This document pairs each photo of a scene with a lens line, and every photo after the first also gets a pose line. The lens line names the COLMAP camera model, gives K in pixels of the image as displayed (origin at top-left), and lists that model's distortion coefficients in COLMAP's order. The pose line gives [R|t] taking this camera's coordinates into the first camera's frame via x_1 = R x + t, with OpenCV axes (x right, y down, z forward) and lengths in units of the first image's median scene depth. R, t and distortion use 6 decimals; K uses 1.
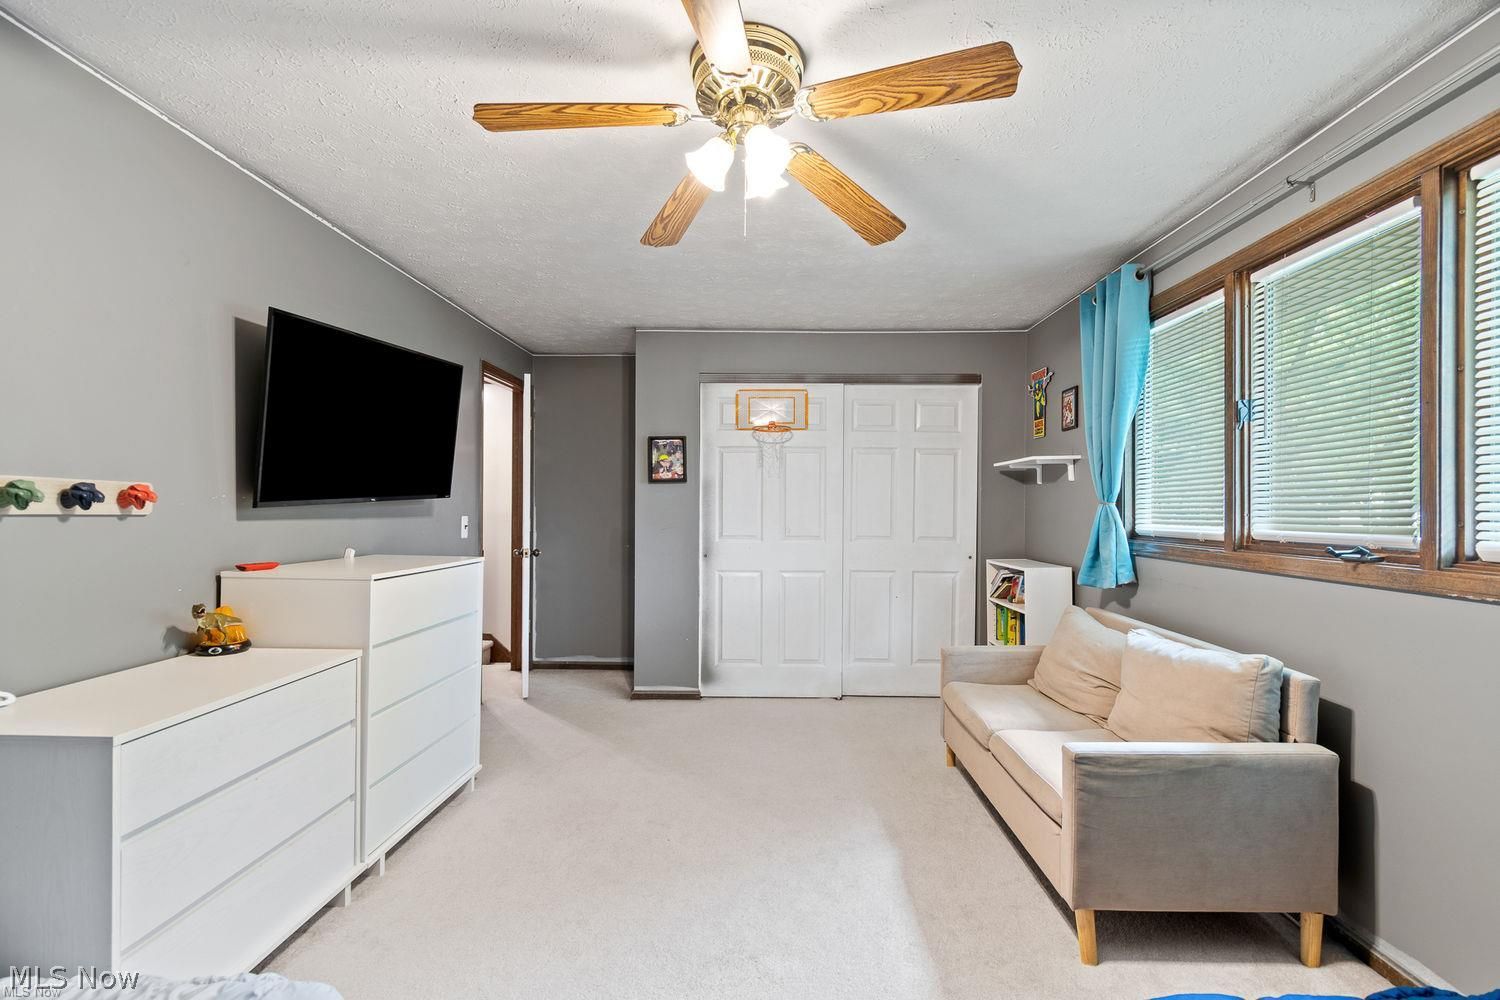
lens RADIAL K [[677.7, 0, 747.7], [0, 677.7, 509.9], [0, 0, 1]] dist [0.008190, -0.002208]
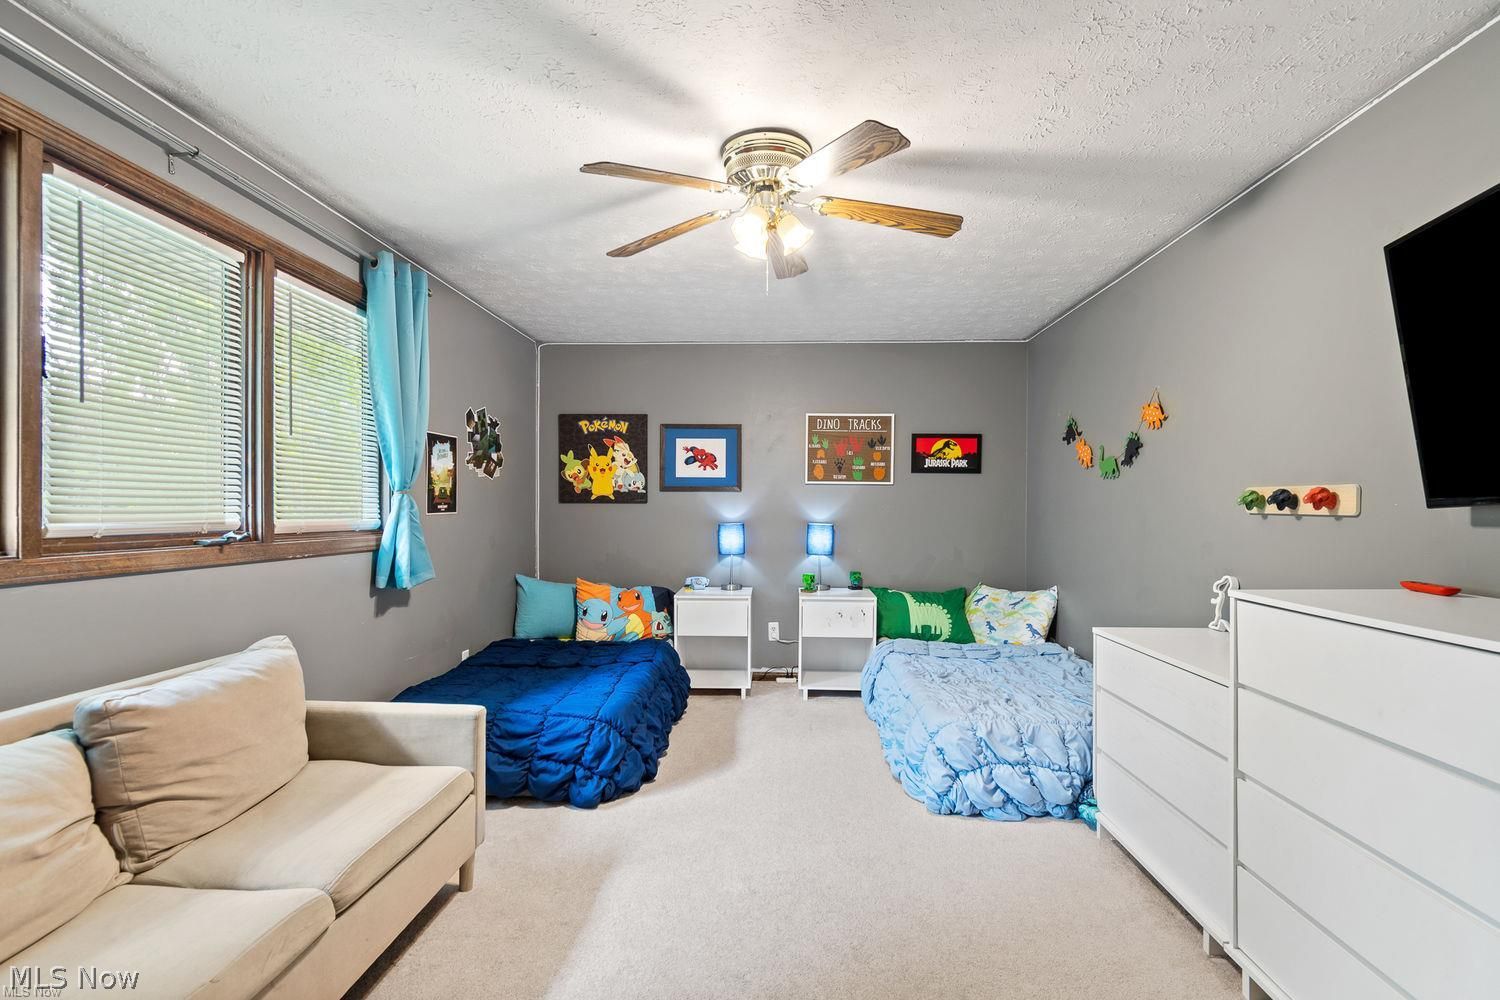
lens RADIAL K [[677.7, 0, 749.8], [0, 677.7, 504.7], [0, 0, 1]] dist [0.008190, -0.002208]
pose [[-0.999774, -0.010405, 0.018552, 0.000718], [-0.010555, 0.999912, -0.008018, 0.008739], [-0.018467, -0.008212, -0.999796, 1.989697]]
